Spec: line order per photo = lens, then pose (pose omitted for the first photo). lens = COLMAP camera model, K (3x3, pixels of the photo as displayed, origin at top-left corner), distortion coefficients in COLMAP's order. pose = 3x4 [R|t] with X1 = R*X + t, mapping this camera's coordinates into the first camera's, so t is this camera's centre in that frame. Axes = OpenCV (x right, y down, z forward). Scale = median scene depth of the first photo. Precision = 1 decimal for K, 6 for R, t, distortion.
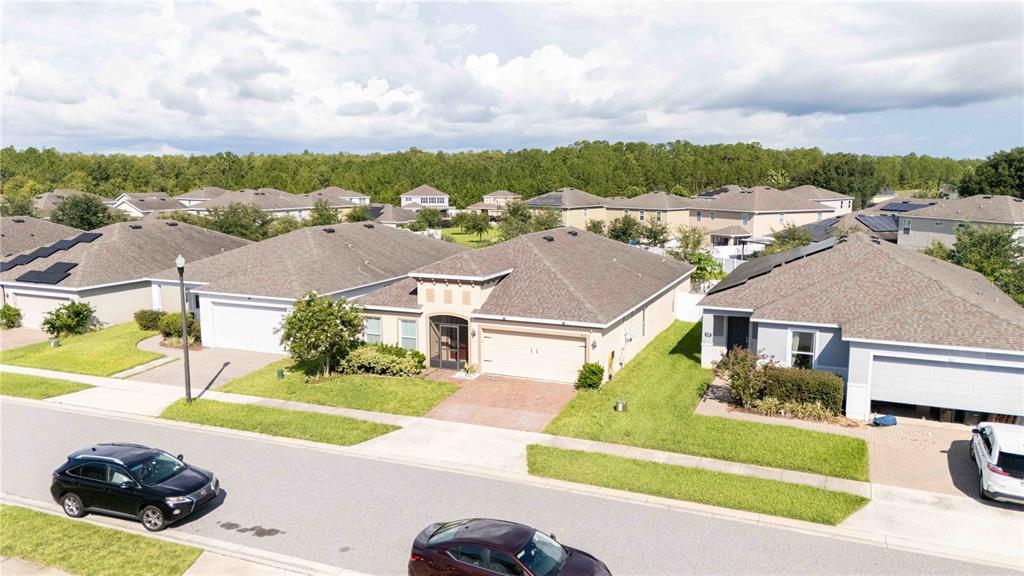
lens RADIAL K [[765.2, 0, 511.0], [0, 765.2, 290.4], [0, 0, 1]] dist [0.064840, -0.022843]
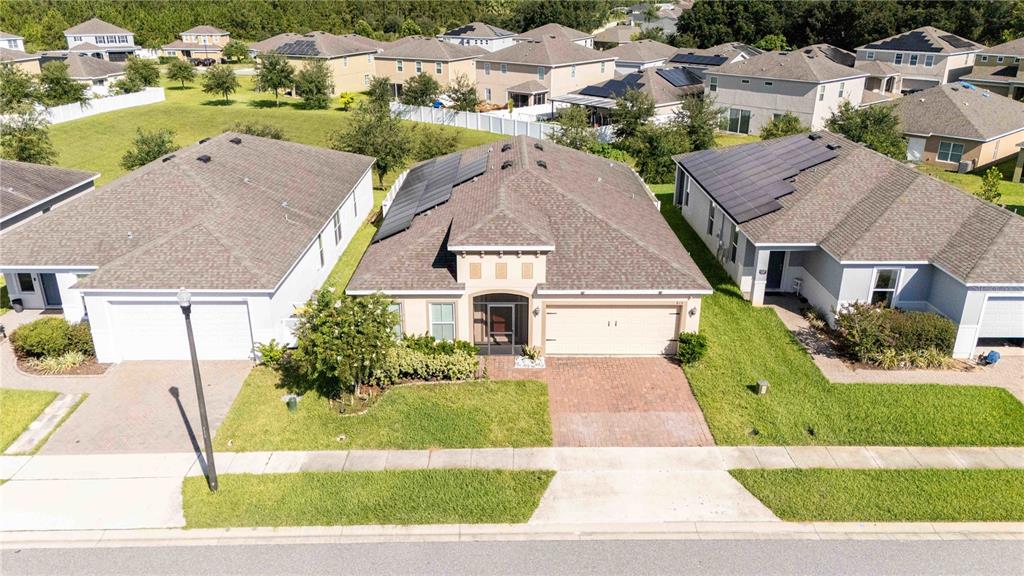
lens RADIAL K [[765.2, 0, 512.0], [0, 765.2, 290.2], [0, 0, 1]] dist [0.064840, -0.022843]
pose [[0.913968, -0.147343, 0.378090, -0.378560], [0.060073, 0.970611, 0.233033, -0.157716], [-0.401314, -0.190272, 0.895960, 0.288575]]
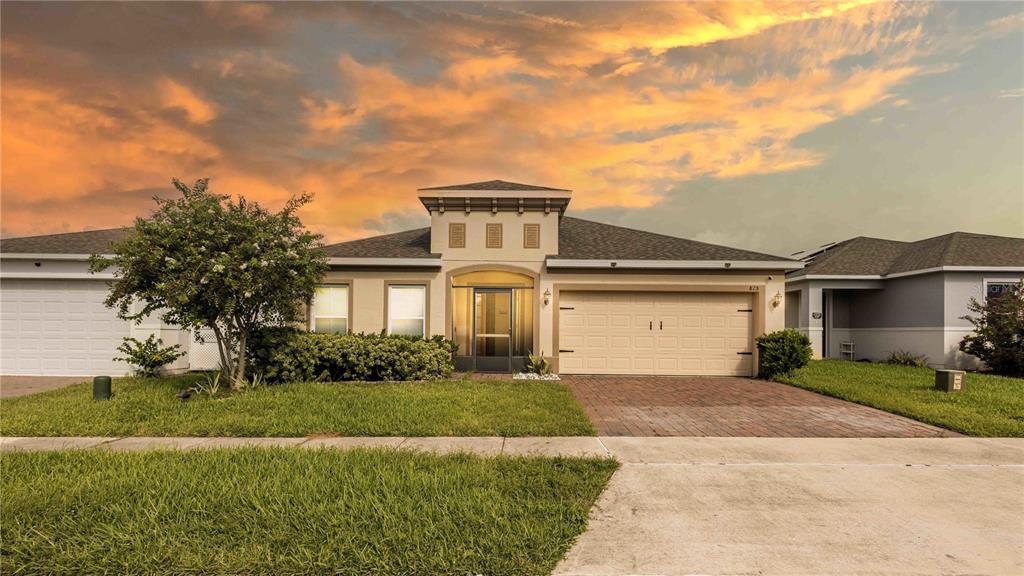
lens RADIAL K [[473.5, 0, 511.6], [0, 473.5, 326.6], [0, 0, 1]] dist [0.001921, 0.001283]
pose [[0.918743, 0.013710, 0.394619, -0.207315], [0.050394, 0.987153, -0.151622, 0.127332], [-0.391628, 0.159188, 0.906249, 0.706304]]
